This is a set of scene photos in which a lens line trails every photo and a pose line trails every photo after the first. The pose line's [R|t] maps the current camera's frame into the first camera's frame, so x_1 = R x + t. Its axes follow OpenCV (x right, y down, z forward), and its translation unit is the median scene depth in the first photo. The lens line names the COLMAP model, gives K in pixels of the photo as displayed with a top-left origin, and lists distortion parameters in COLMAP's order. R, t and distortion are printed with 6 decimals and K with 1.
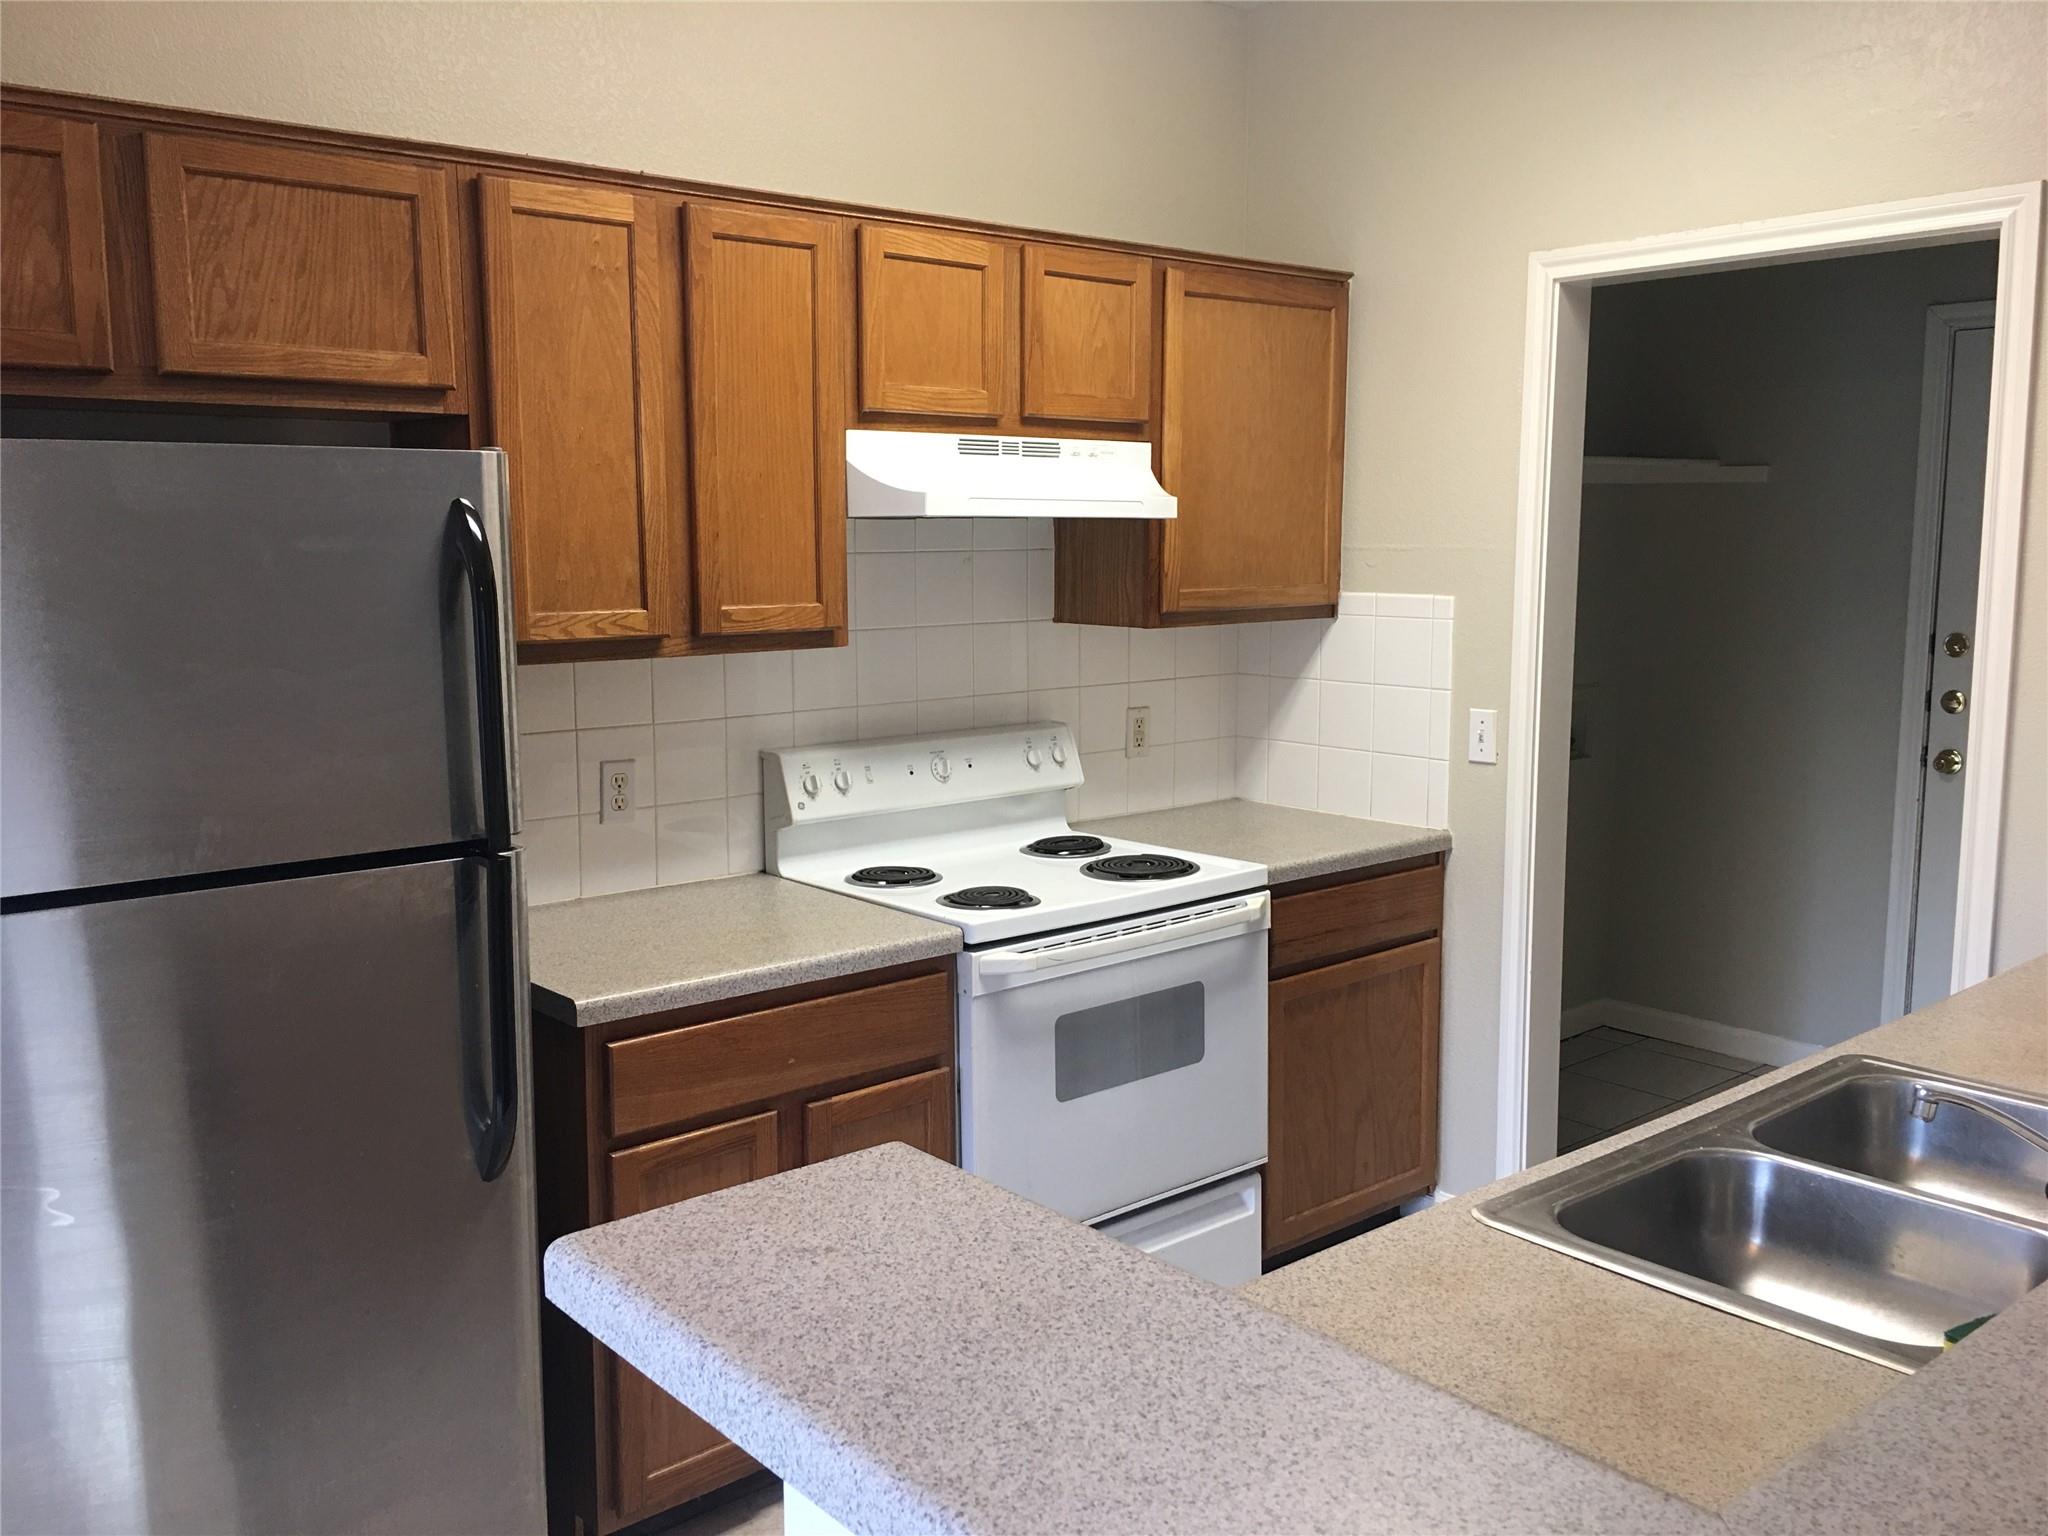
lens RADIAL K [[1749.3, 0, 1021.4], [0, 1749.3, 765.8], [0, 0, 1]] dist [0.031335, -0.009383]
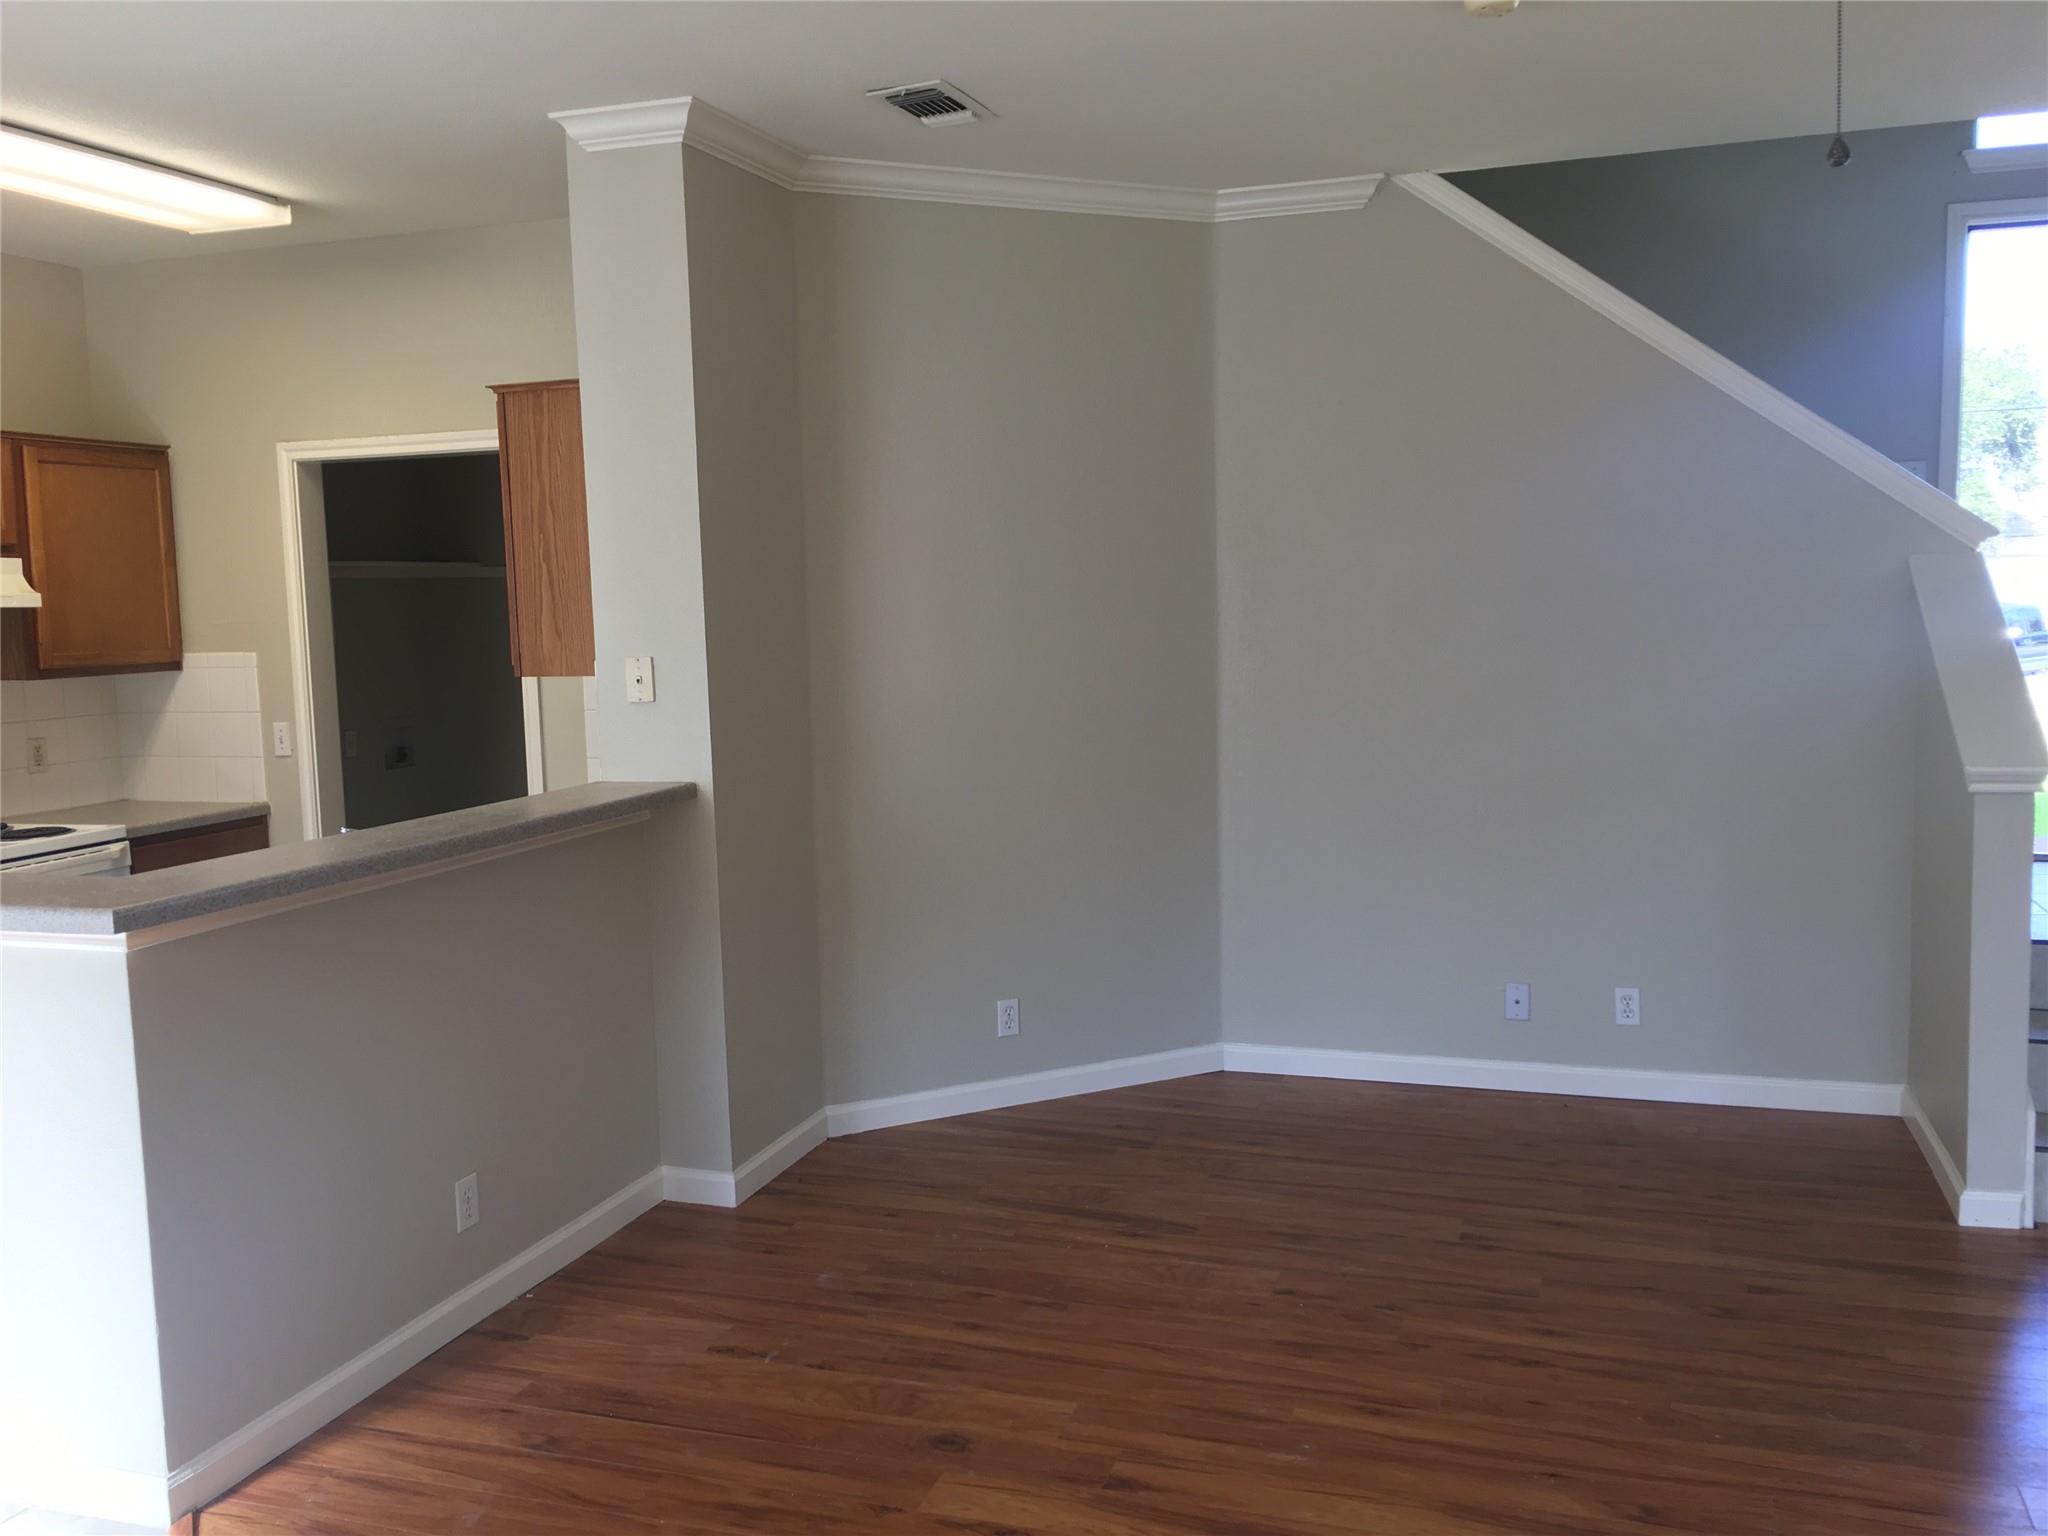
lens RADIAL K [[1749.3, 0, 1024.4], [0, 1749.3, 768.7], [0, 0, 1]] dist [0.031335, -0.009383]
pose [[0.866046, -0.067755, 0.495352, 0.055879], [0.089678, 0.995758, -0.020587, 0.105738], [-0.491856, 0.062251, 0.868448, -0.737278]]
